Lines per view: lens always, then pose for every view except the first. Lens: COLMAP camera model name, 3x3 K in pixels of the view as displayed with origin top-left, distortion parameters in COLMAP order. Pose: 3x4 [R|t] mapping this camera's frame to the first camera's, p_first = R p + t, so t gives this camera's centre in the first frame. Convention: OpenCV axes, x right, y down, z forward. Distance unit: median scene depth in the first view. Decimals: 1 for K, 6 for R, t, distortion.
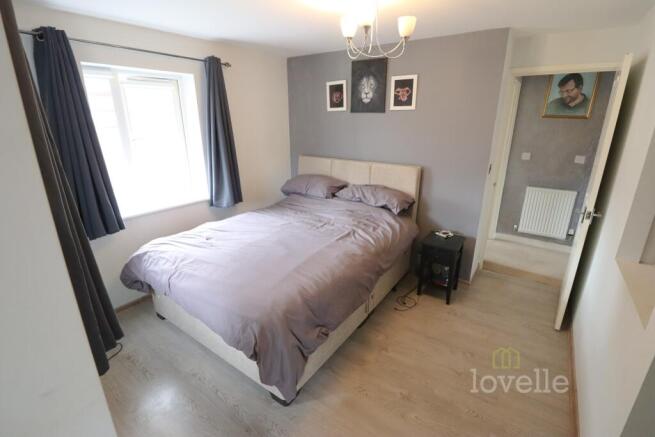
lens RADIAL K [[302.9, 0, 328.3], [0, 302.9, 210.0], [0, 0, 1]] dist [0.001745, -0.000218]
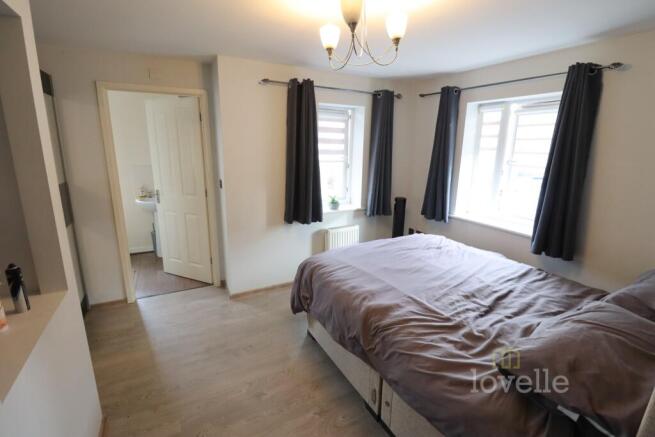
lens RADIAL K [[302.9, 0, 328.3], [0, 302.9, 210.0], [0, 0, 1]] dist [0.001745, -0.000218]
pose [[-0.441219, 0.180795, -0.878999, 0.805922], [-0.283149, 0.901415, 0.327534, -0.307414], [0.851559, 0.393402, -0.346530, 1.106094]]
